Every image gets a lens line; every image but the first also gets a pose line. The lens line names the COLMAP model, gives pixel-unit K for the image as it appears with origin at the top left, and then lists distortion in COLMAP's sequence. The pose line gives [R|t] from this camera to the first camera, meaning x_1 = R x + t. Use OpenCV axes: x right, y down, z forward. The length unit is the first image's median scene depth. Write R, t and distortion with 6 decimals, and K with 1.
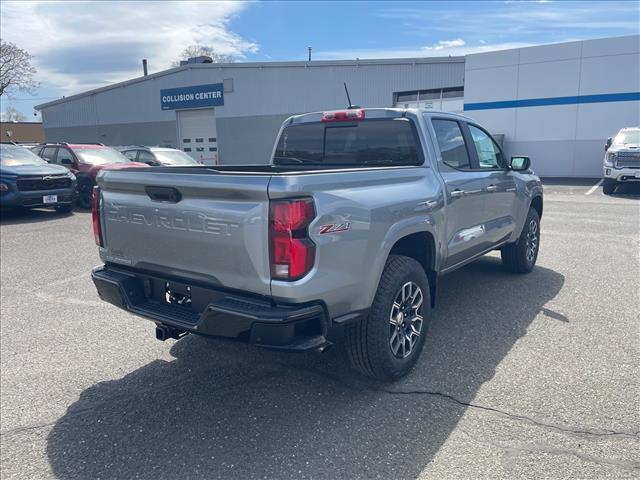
lens RADIAL K [[478.5, 0, 320.0], [0, 478.5, 240.0], [0, 0, 1]] dist [0.076912, -0.096492]
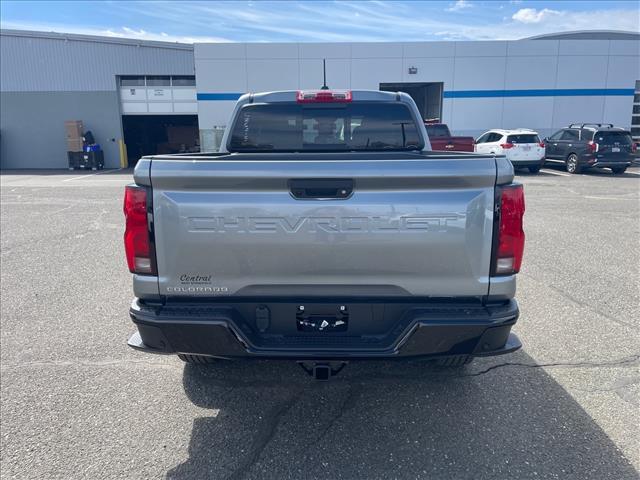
lens RADIAL K [[478.5, 0, 320.0], [0, 478.5, 240.0], [0, 0, 1]] dist [0.076912, -0.096492]
pose [[0.830508, -0.109390, 0.546159, -0.439299], [0.099035, 0.993903, 0.048472, -0.030801], [-0.548132, 0.013832, 0.836278, 0.224250]]
